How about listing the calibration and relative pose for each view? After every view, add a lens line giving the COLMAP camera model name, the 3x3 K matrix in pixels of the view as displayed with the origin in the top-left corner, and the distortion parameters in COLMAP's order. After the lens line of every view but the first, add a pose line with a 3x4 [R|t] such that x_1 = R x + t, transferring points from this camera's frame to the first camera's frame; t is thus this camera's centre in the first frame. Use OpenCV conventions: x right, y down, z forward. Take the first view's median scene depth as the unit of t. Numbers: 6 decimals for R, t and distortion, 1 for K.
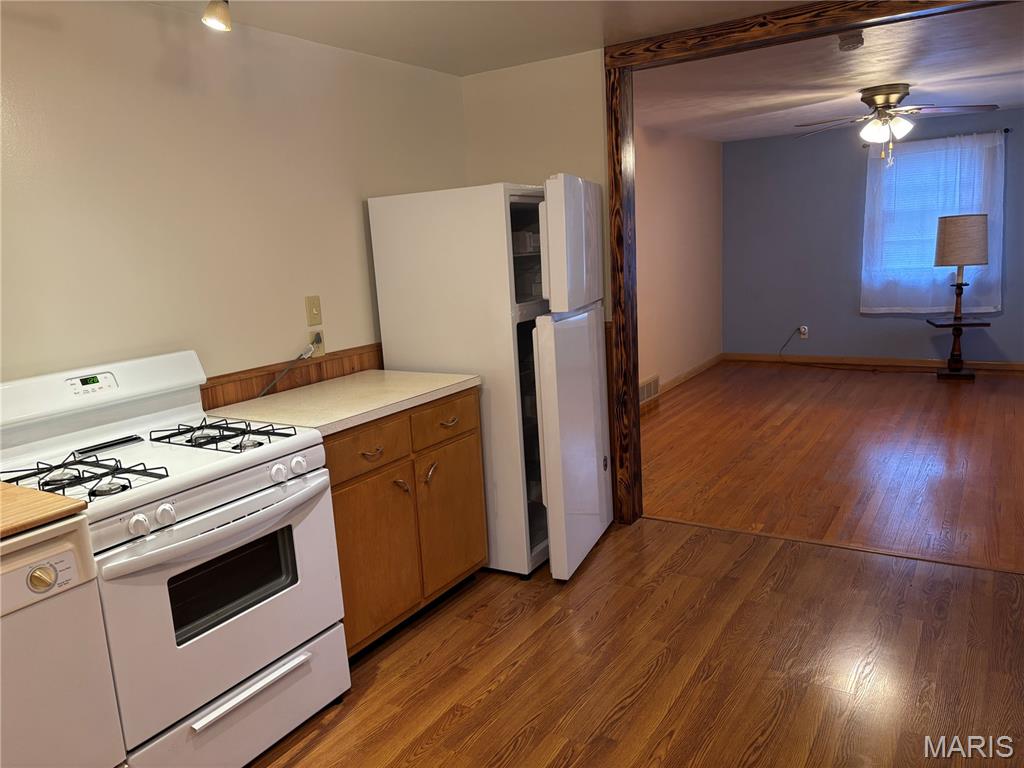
lens RADIAL K [[774.4, 0, 512.0], [0, 774.4, 384.0], [0, 0, 1]] dist [0.025254, -0.000787]
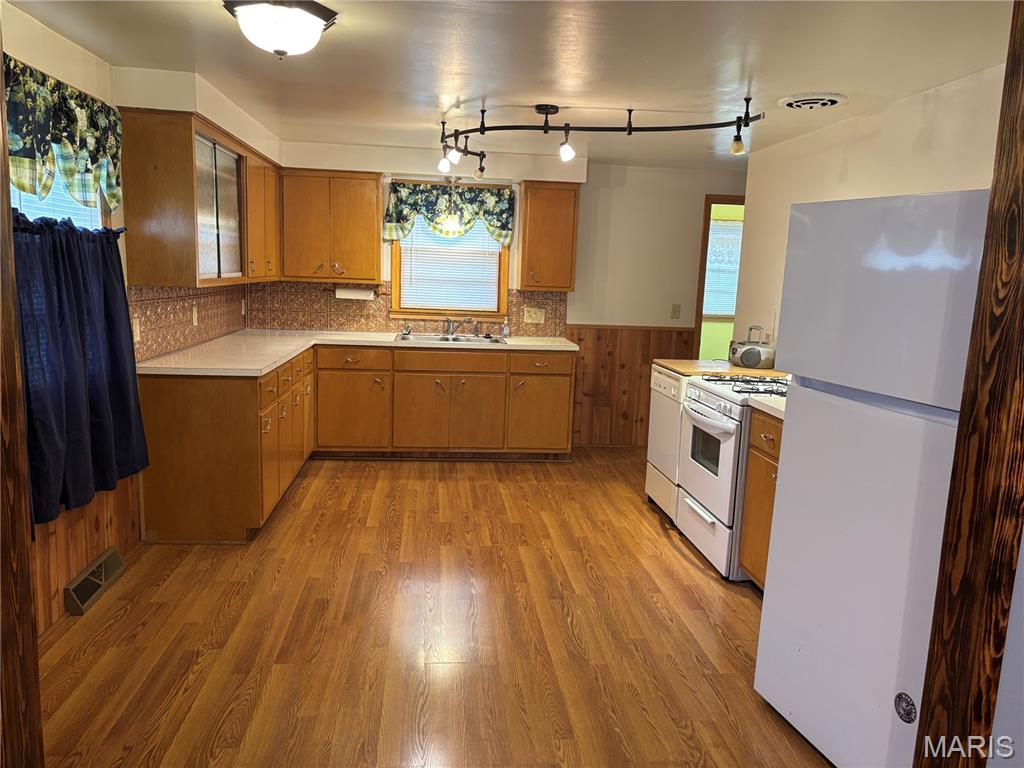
lens RADIAL K [[774.4, 0, 512.0], [0, 774.4, 384.0], [0, 0, 1]] dist [0.025254, -0.000787]
pose [[-0.787390, 0.117201, -0.605211, 0.358450], [-0.110634, 0.938954, 0.325769, -0.143634], [0.606446, 0.323465, -0.726357, 0.645497]]
